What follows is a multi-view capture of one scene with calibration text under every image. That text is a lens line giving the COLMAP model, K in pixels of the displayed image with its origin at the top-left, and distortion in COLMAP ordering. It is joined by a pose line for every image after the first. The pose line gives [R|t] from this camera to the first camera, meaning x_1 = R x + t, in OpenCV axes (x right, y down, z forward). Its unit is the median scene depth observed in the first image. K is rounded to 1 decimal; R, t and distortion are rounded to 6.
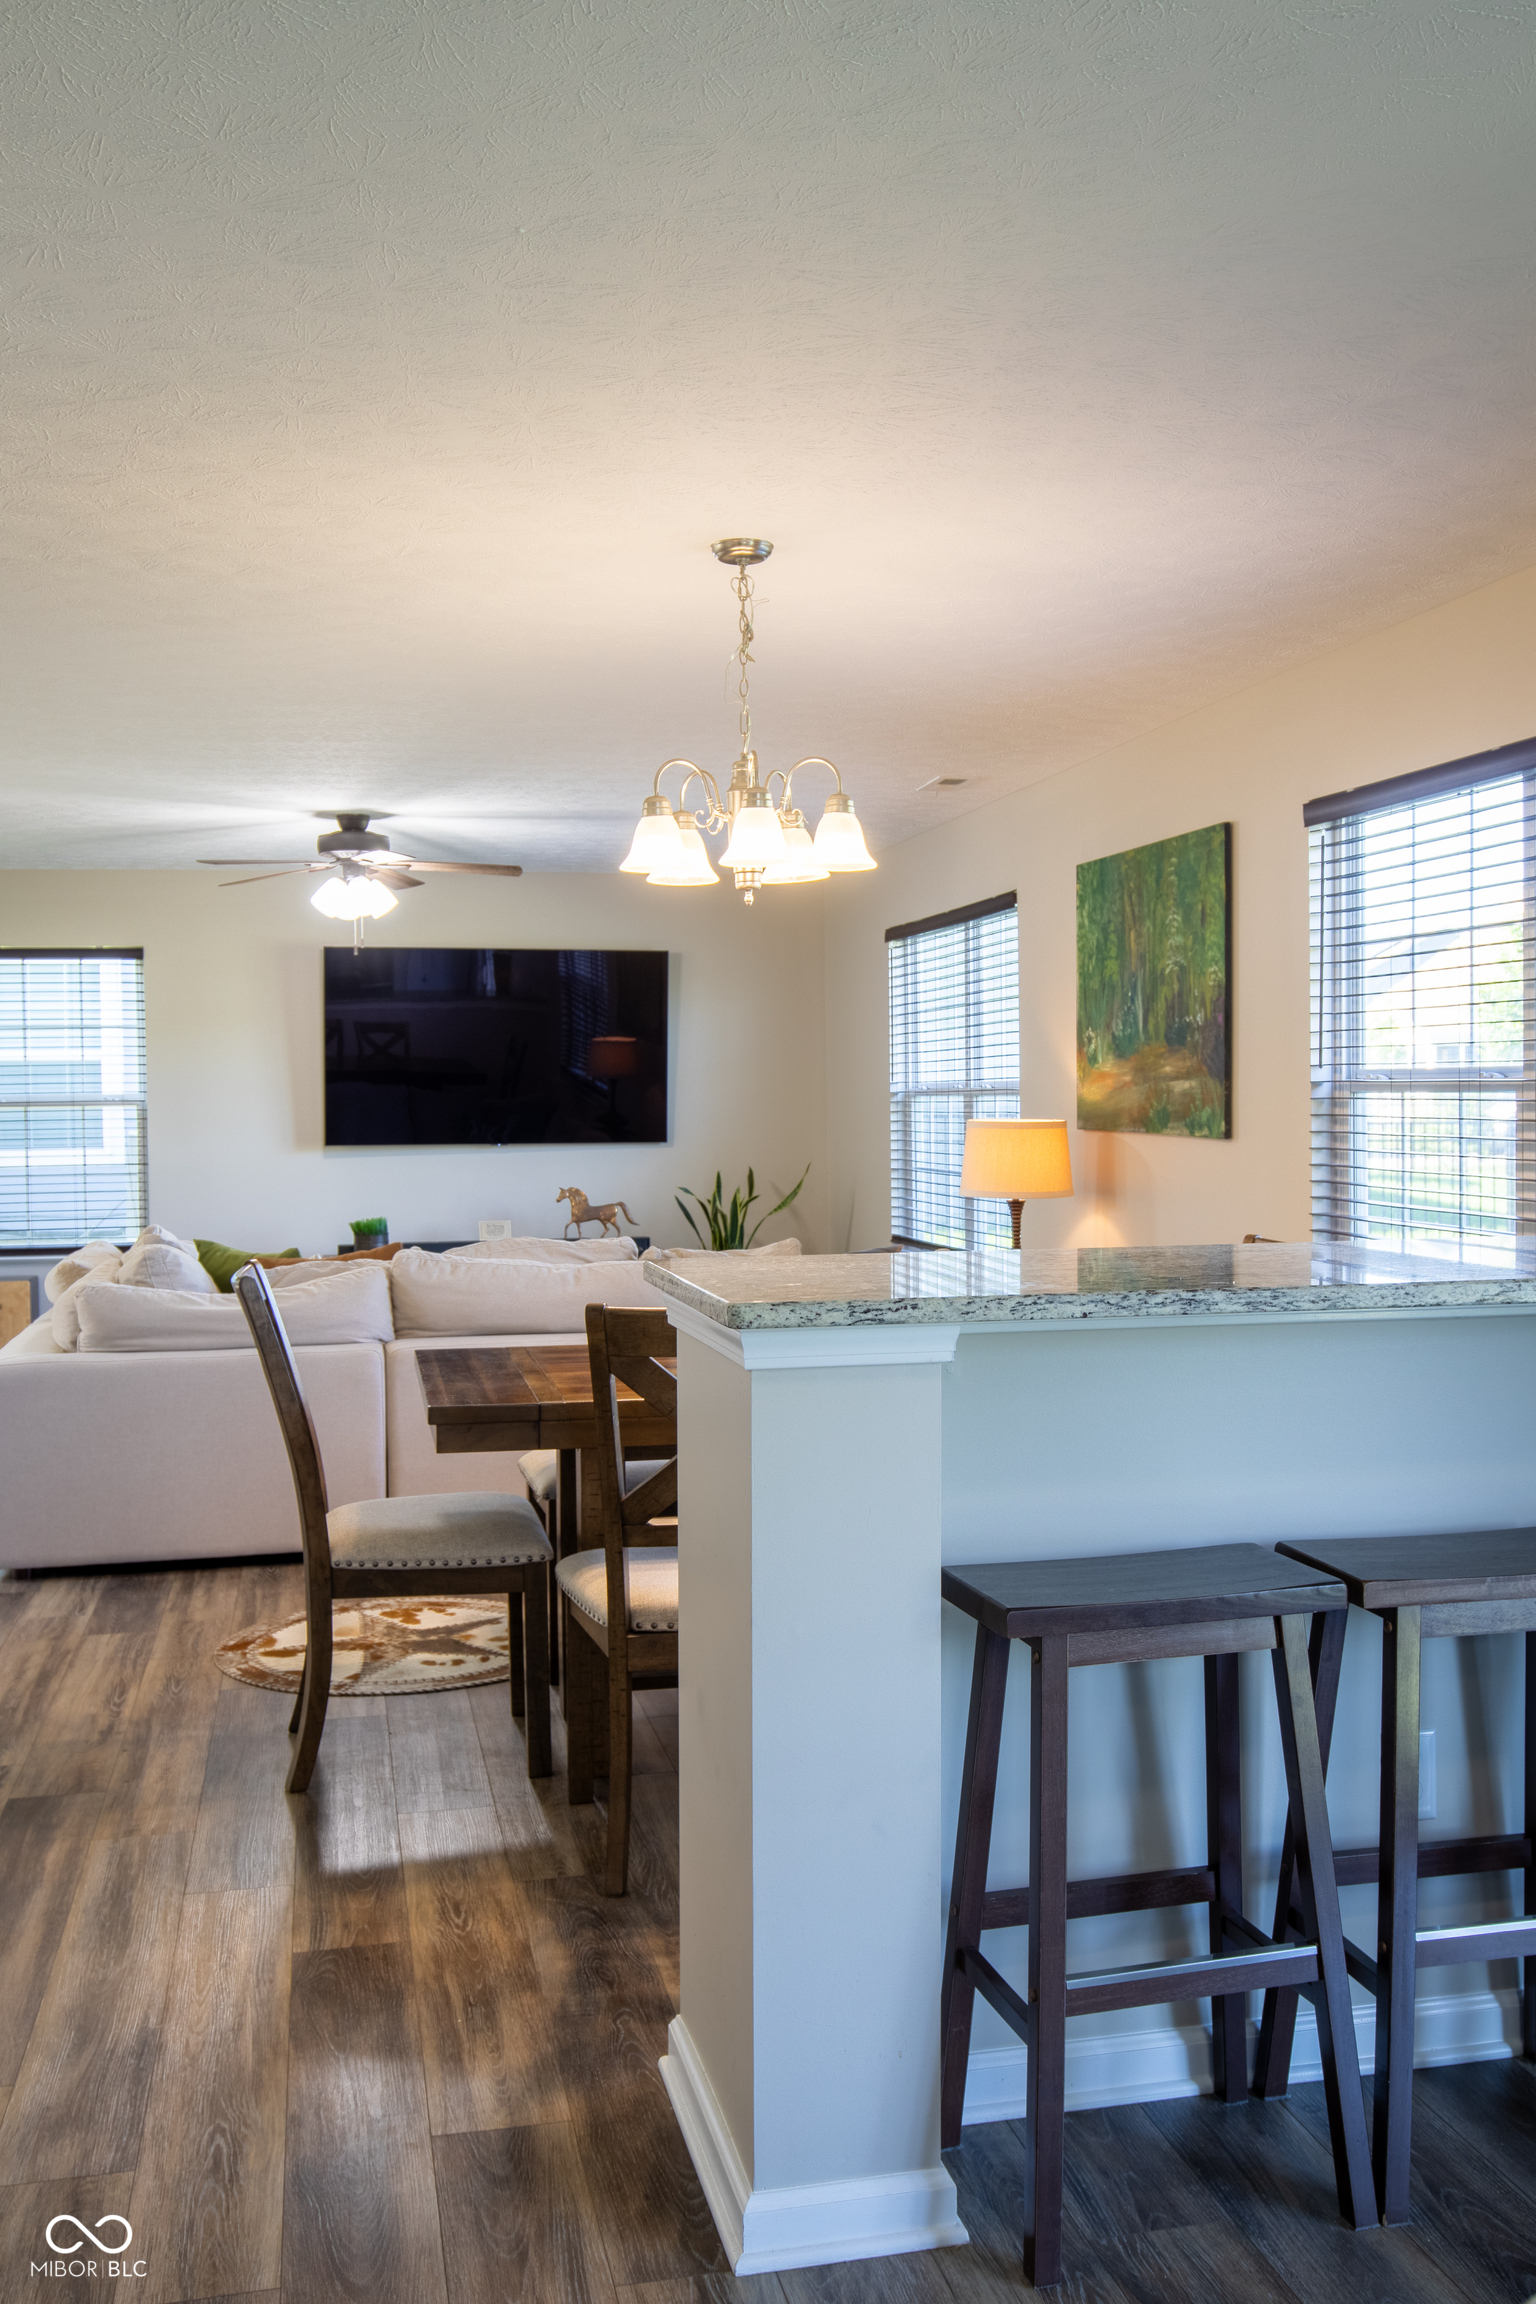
lens RADIAL K [[2054.5, 0, 762.0], [0, 2054.5, 1140.9], [0, 0, 1]] dist [-0.016035, 0.005517]
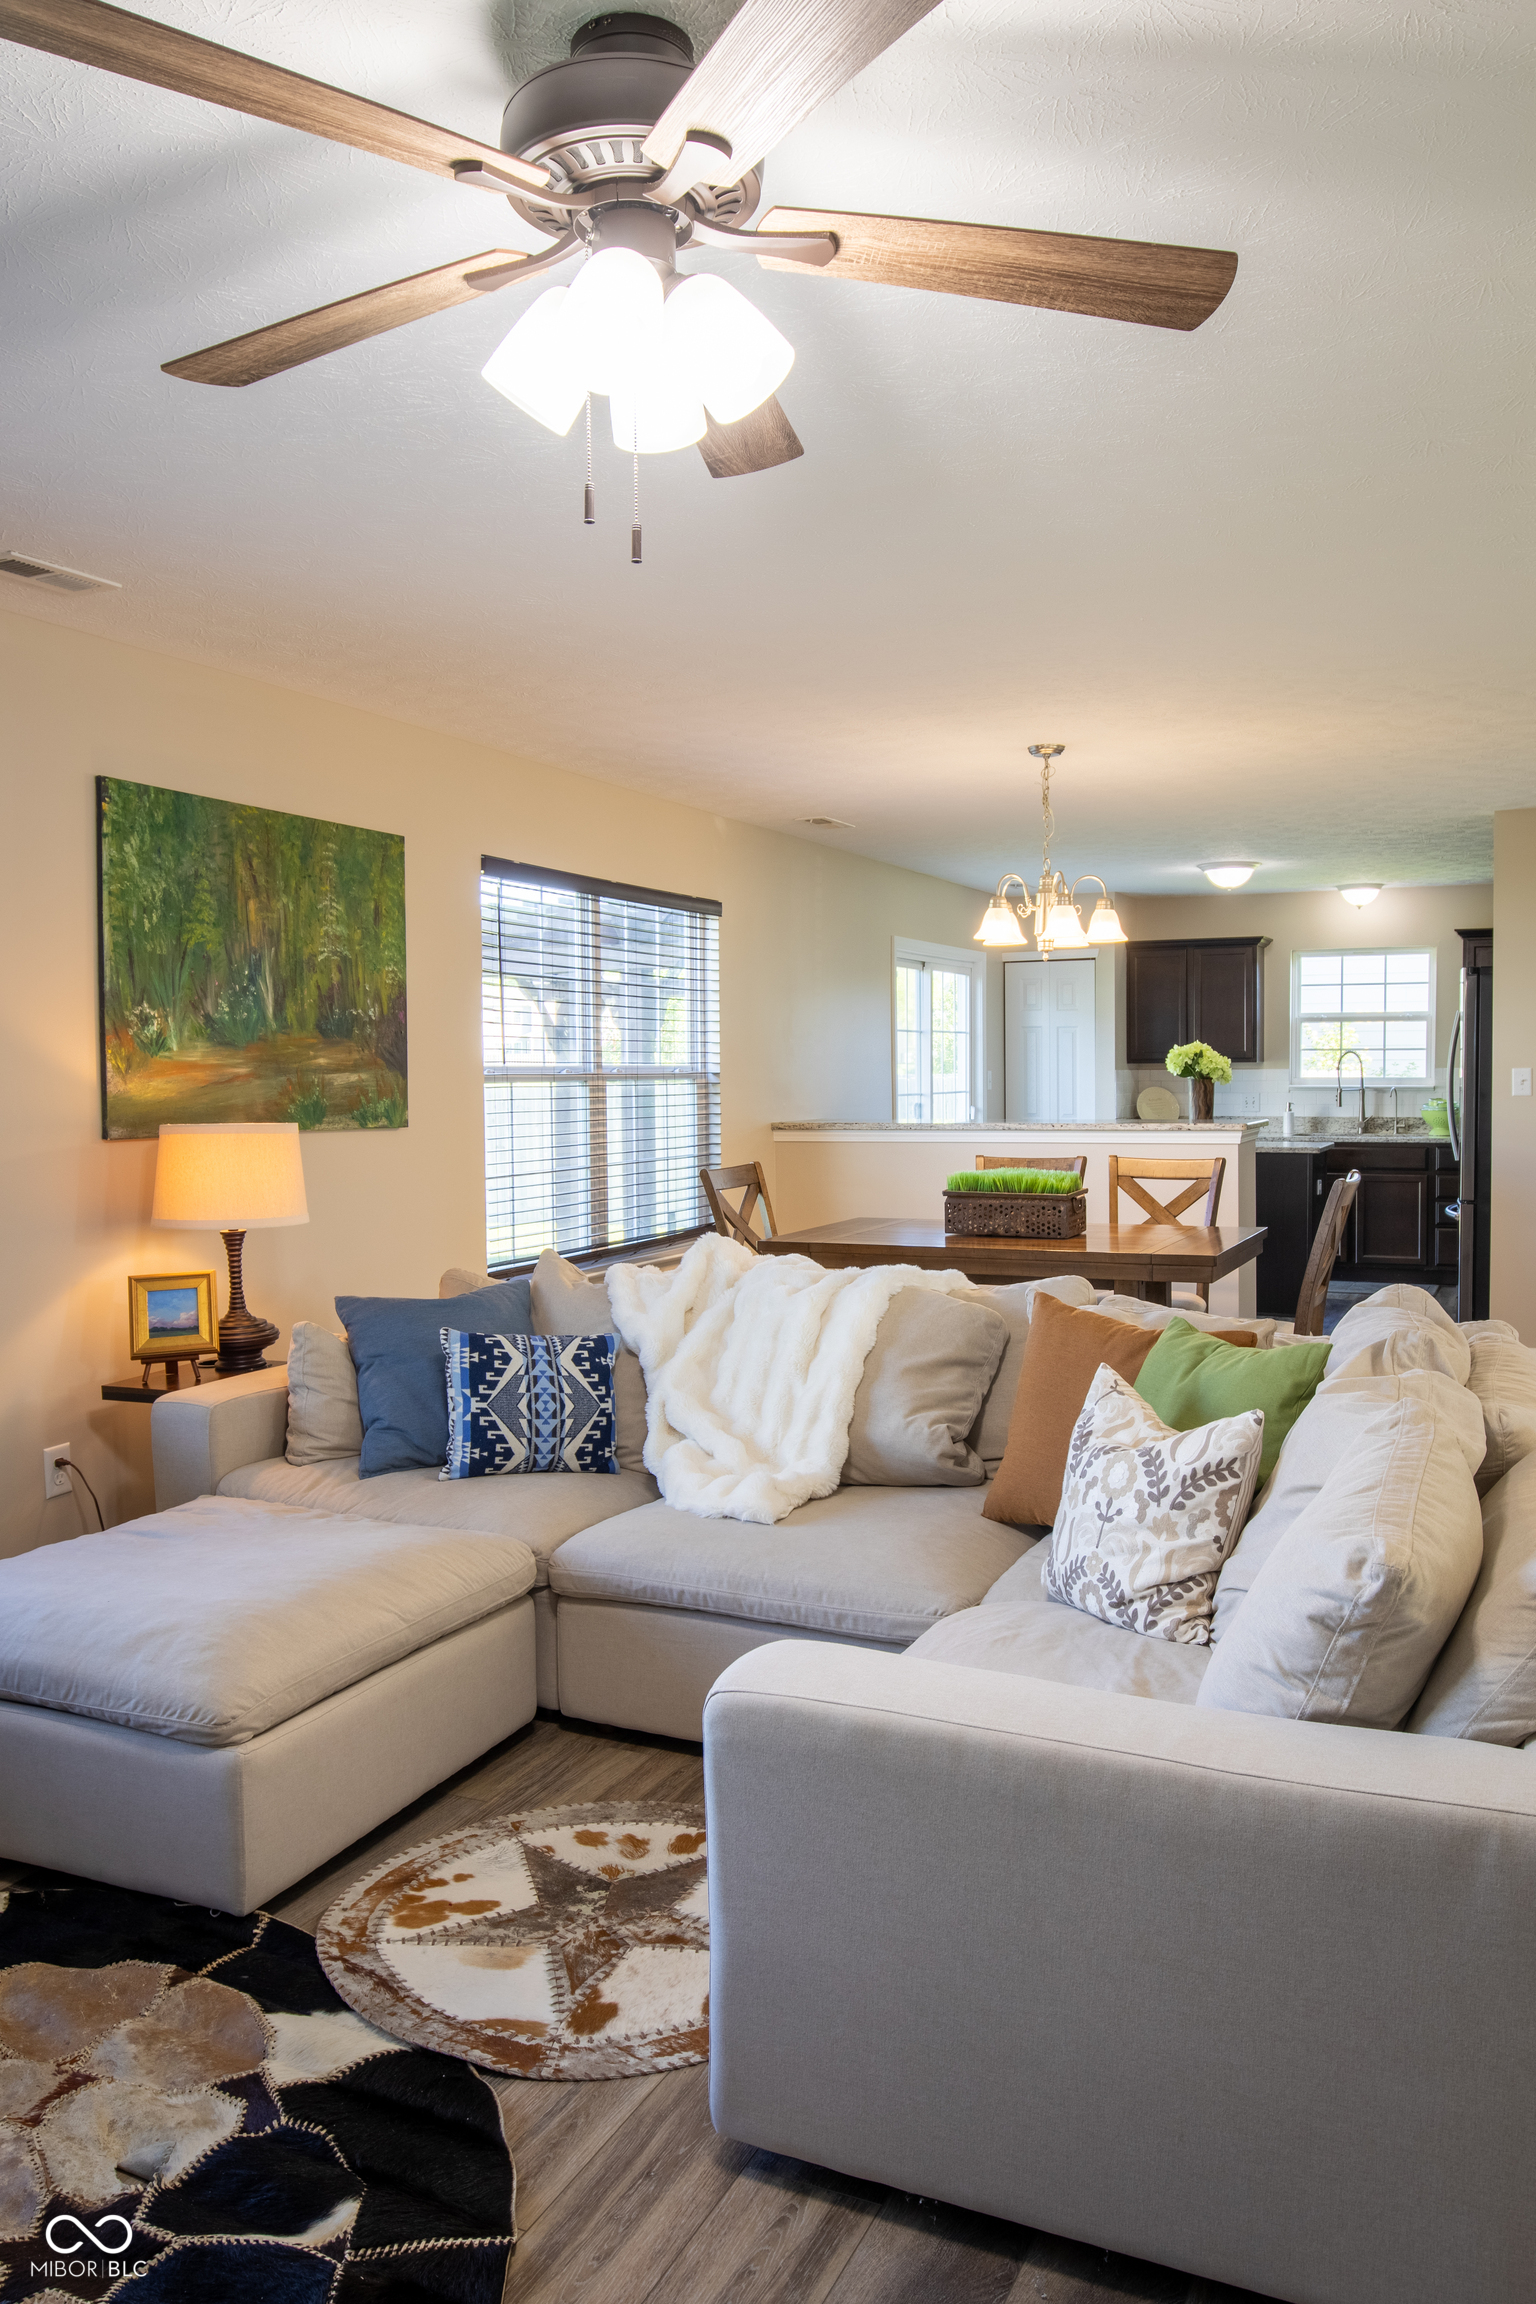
lens RADIAL K [[1717.8, 0, 787.4], [0, 1717.8, 1143.0], [0, 0, 1]] dist [-0.026819, -0.018110]
pose [[-0.803717, -0.006307, 0.594978, -0.470835], [0.033548, 0.997873, 0.055896, -0.035953], [-0.594065, 0.064885, -0.801796, 1.583753]]
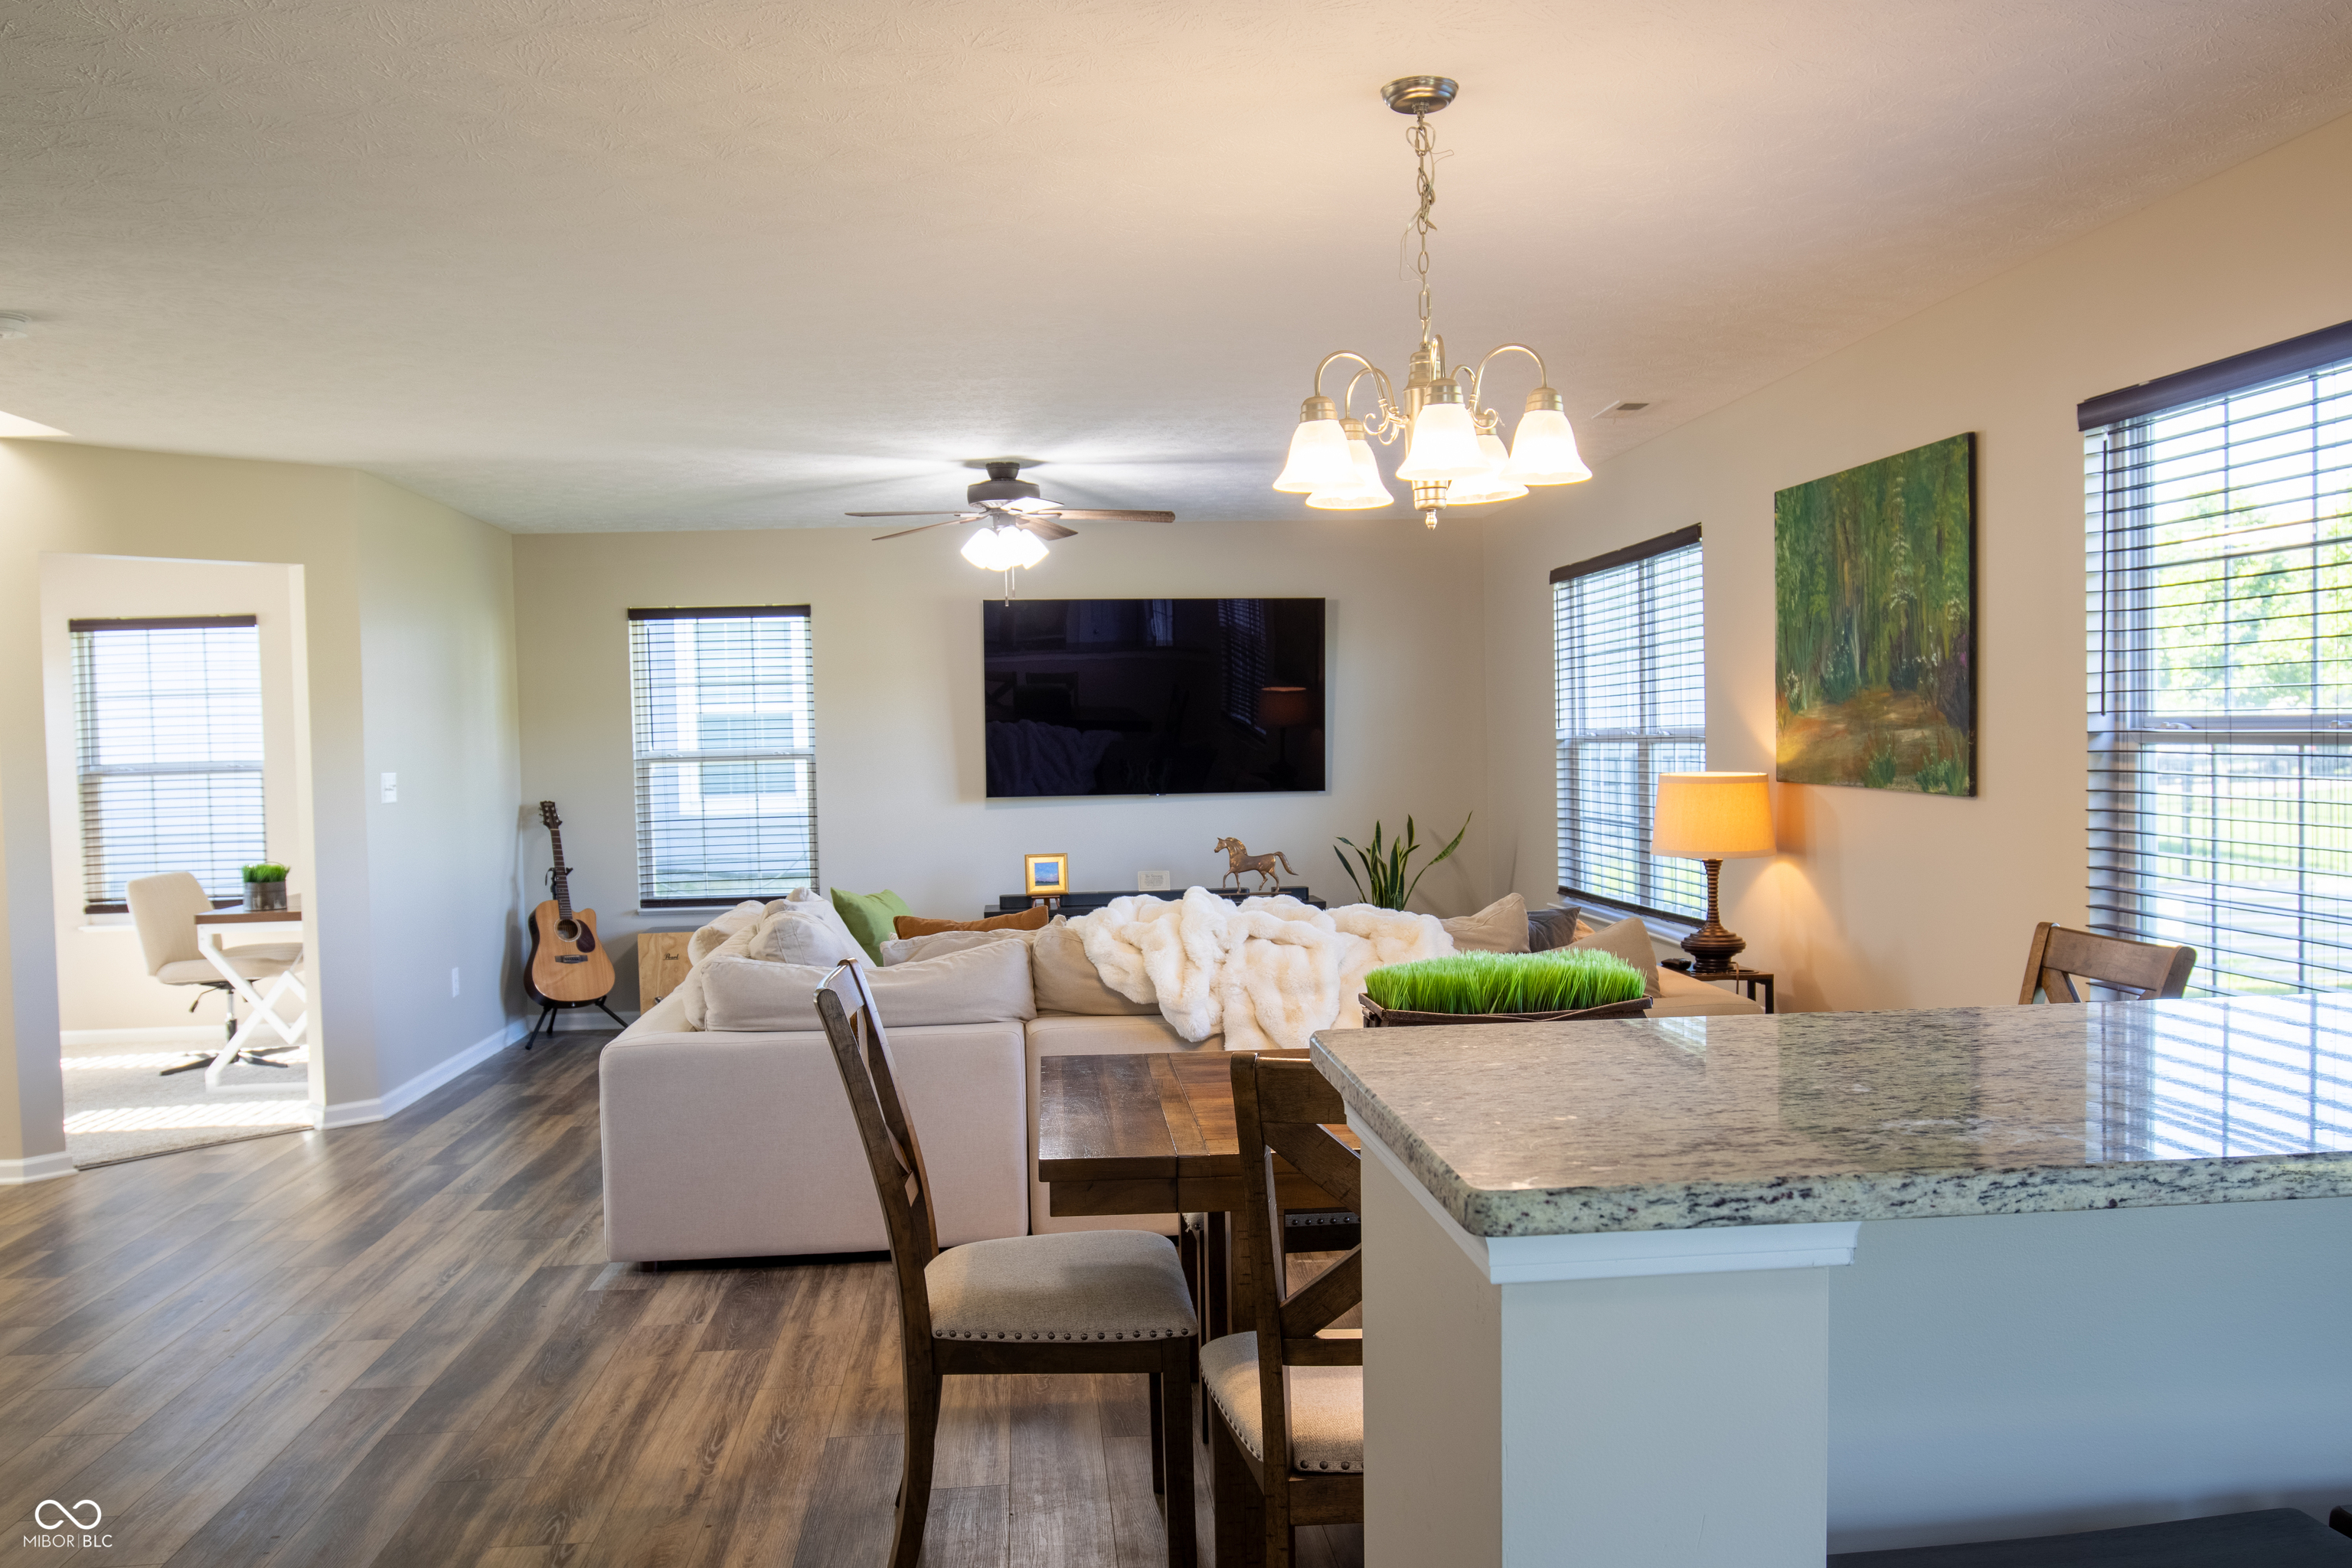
lens RADIAL K [[1847.2, 0, 1178.6], [0, 1847.2, 804.1], [0, 0, 1]] dist [-0.031079, 0.000409]
pose [[0.992391, -0.006178, -0.122971, -0.011706], [0.008098, 0.999853, 0.015124, -0.012096], [0.122860, -0.016005, 0.992295, 0.181308]]
